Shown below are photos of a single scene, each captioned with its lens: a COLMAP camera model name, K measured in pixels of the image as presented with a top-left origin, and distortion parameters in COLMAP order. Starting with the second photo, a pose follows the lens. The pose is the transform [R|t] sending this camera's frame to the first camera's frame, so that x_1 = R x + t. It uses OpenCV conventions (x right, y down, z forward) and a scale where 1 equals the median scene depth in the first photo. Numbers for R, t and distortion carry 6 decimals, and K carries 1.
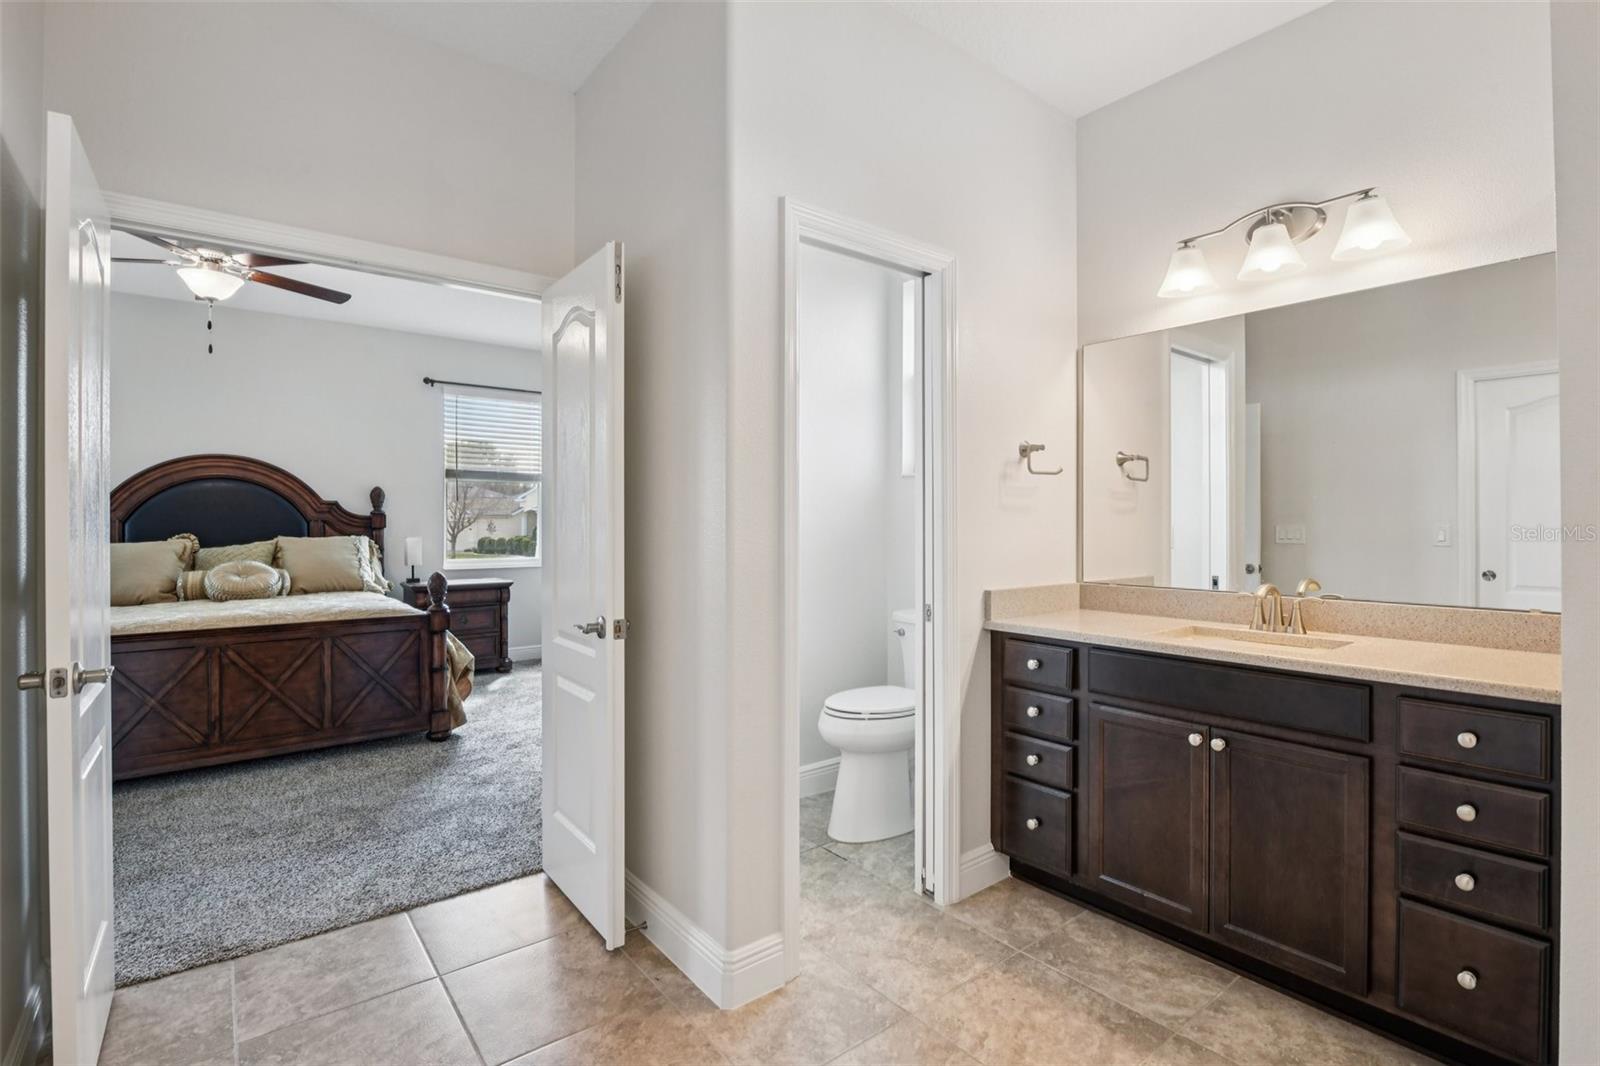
lens RADIAL K [[760.0, 0, 808.6], [0, 760.0, 520.3], [0, 0, 1]] dist [-0.008196, -0.001930]
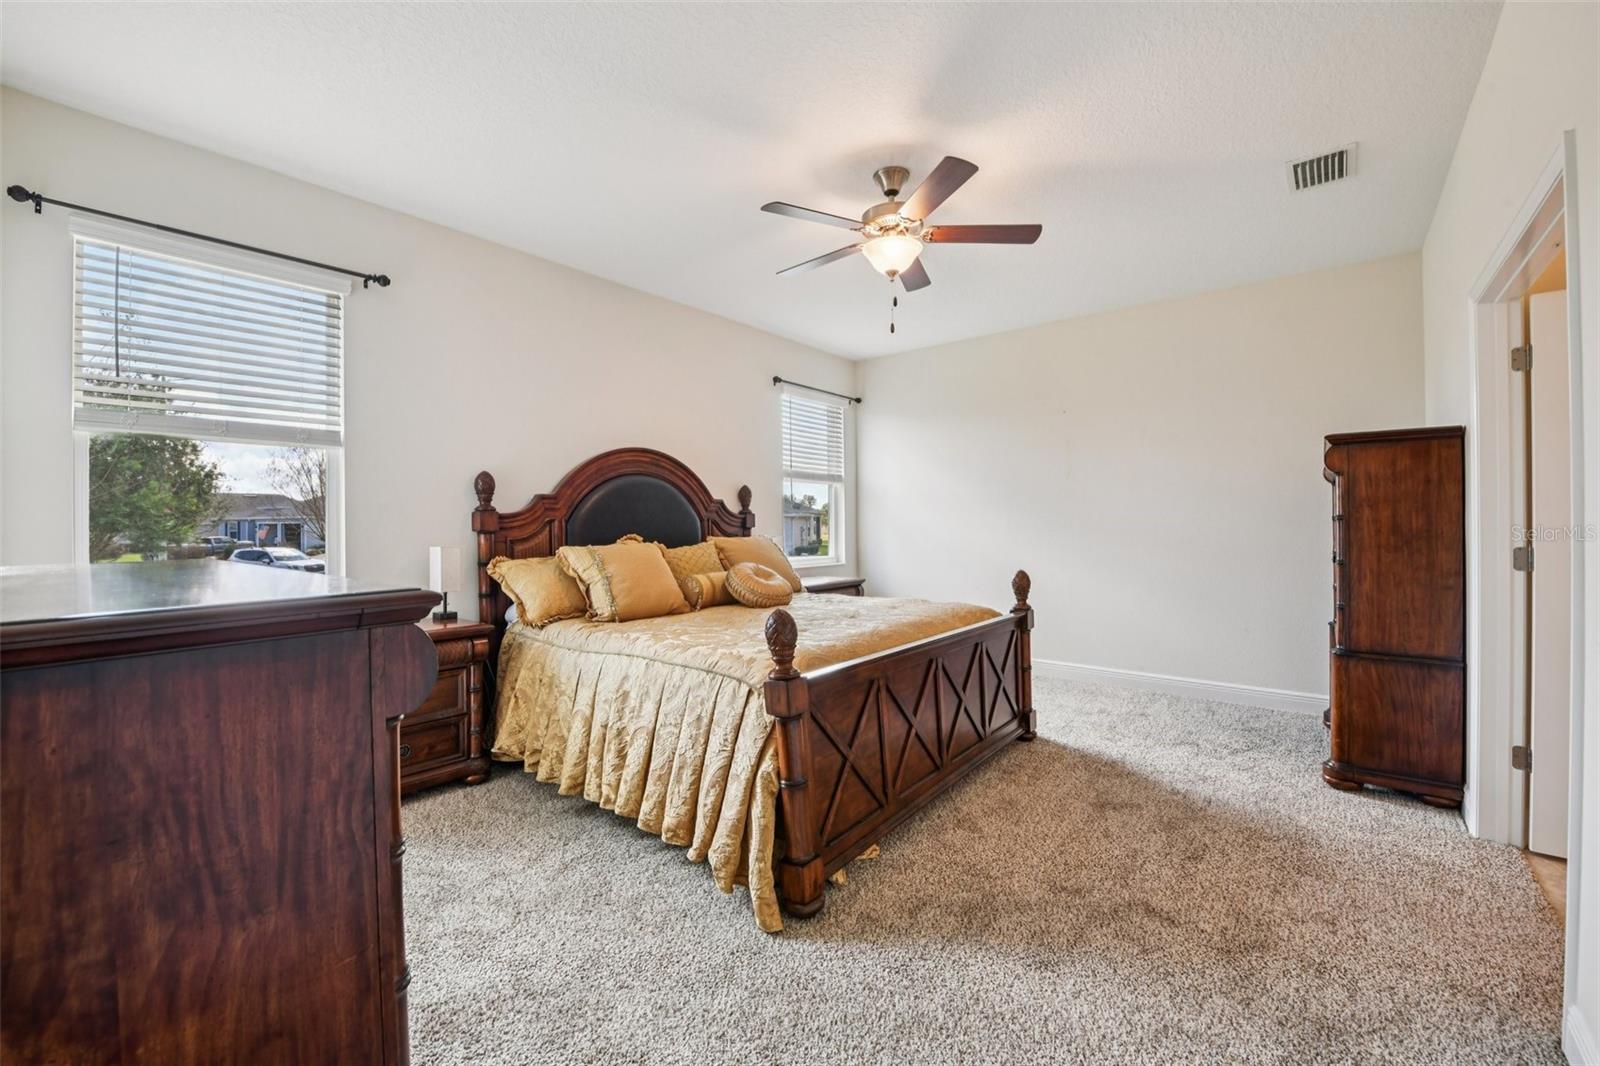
lens RADIAL K [[648.6, 0, 810.3], [0, 648.6, 519.7], [0, 0, 1]] dist [-0.019172, -0.001585]
pose [[0.978132, -0.004321, 0.207938, -0.967330], [0.005172, 0.999980, -0.003547, 0.004616], [-0.207919, 0.004545, 0.978136, 0.242800]]
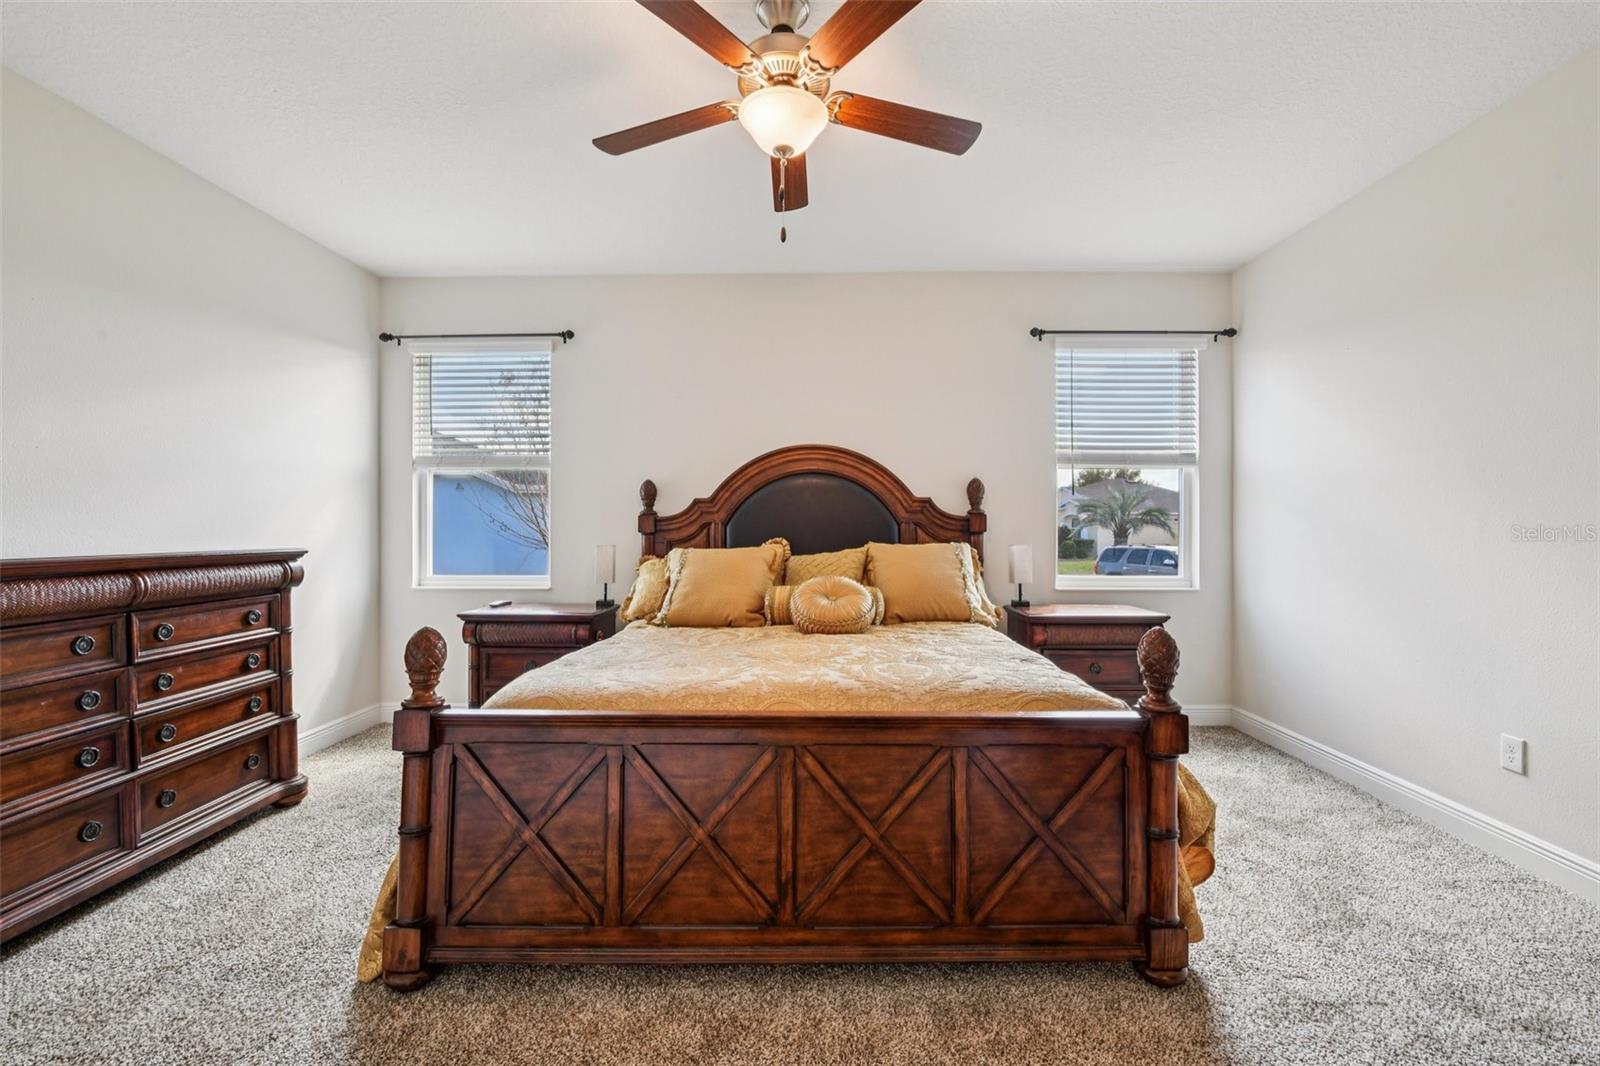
lens RADIAL K [[648.6, 0, 798.7], [0, 648.6, 525.1], [0, 0, 1]] dist [-0.019172, -0.001585]
pose [[0.763870, -0.001494, -0.645368, -0.416196], [0.001997, 0.999998, 0.000048, 0.003743], [0.645367, -0.001325, 0.763872, 0.566573]]
